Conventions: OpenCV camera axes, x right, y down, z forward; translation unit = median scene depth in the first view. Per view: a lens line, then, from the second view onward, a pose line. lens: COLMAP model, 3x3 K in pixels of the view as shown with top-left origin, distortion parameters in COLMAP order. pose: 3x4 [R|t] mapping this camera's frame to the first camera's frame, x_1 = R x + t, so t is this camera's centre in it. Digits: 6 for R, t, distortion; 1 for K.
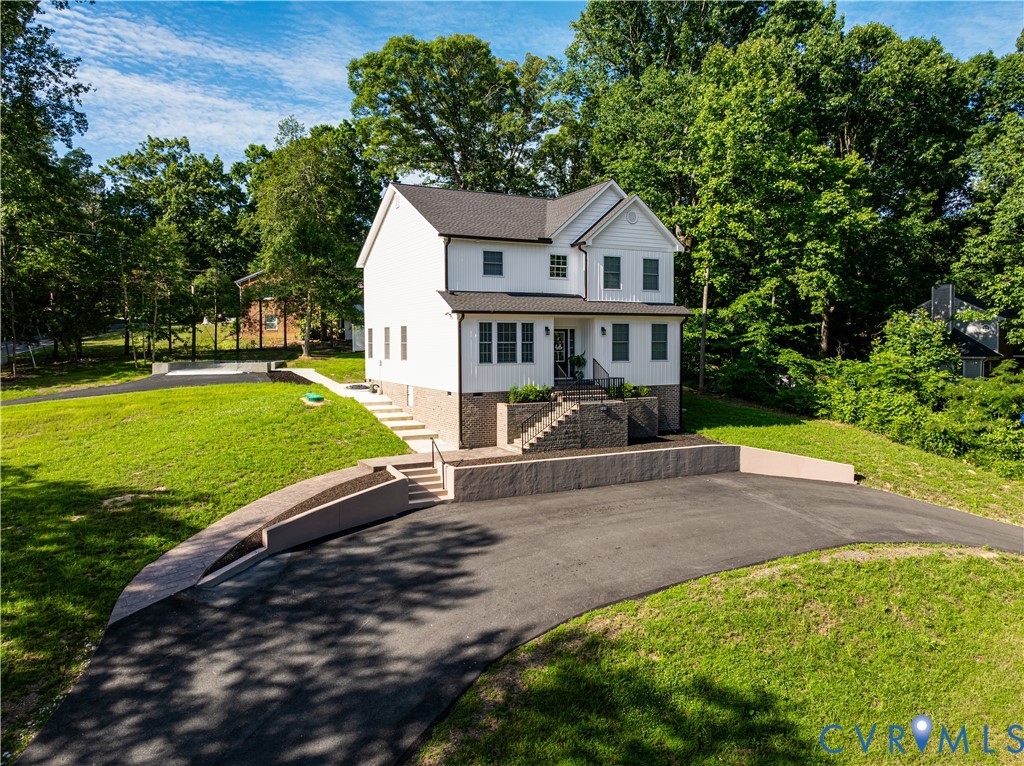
lens RADIAL K [[716.4, 0, 517.5], [0, 716.4, 382.3], [0, 0, 1]] dist [-0.036644, 0.001310]
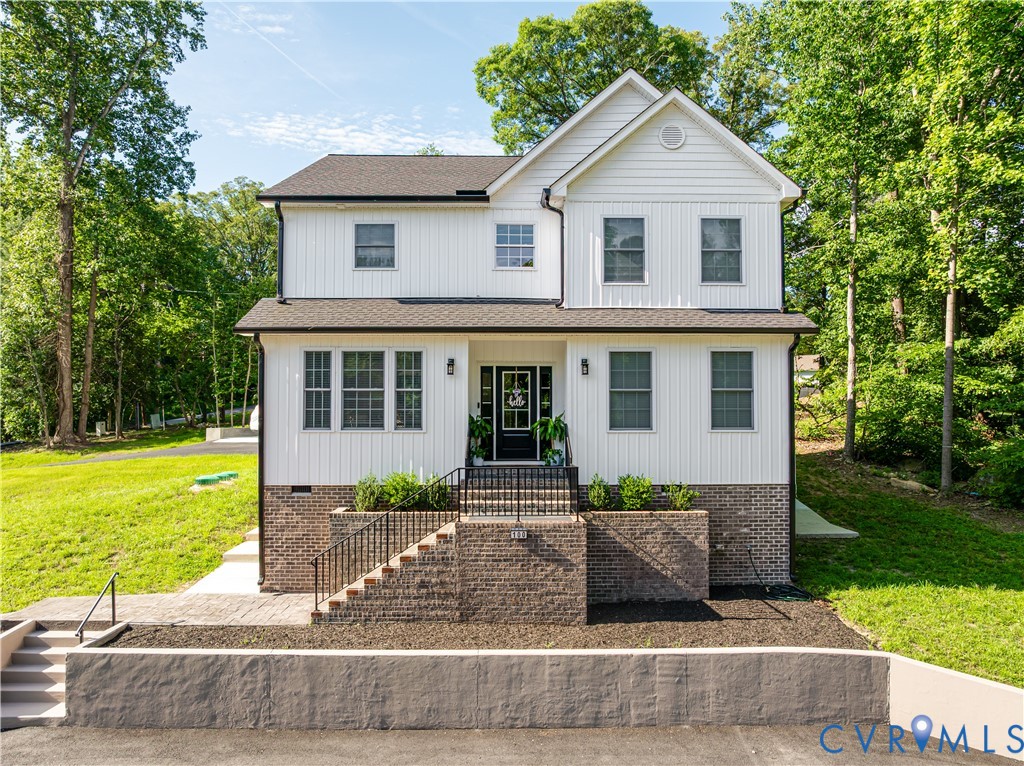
lens RADIAL K [[723.4, 0, 512.3], [0, 723.4, 399.1], [0, 0, 1]] dist [-0.041714, -0.002932]
pose [[0.897150, -0.006718, -0.441674, 0.291675], [-0.028245, 0.996966, -0.072539, -0.013515], [0.440821, 0.077553, 0.894238, 0.550521]]
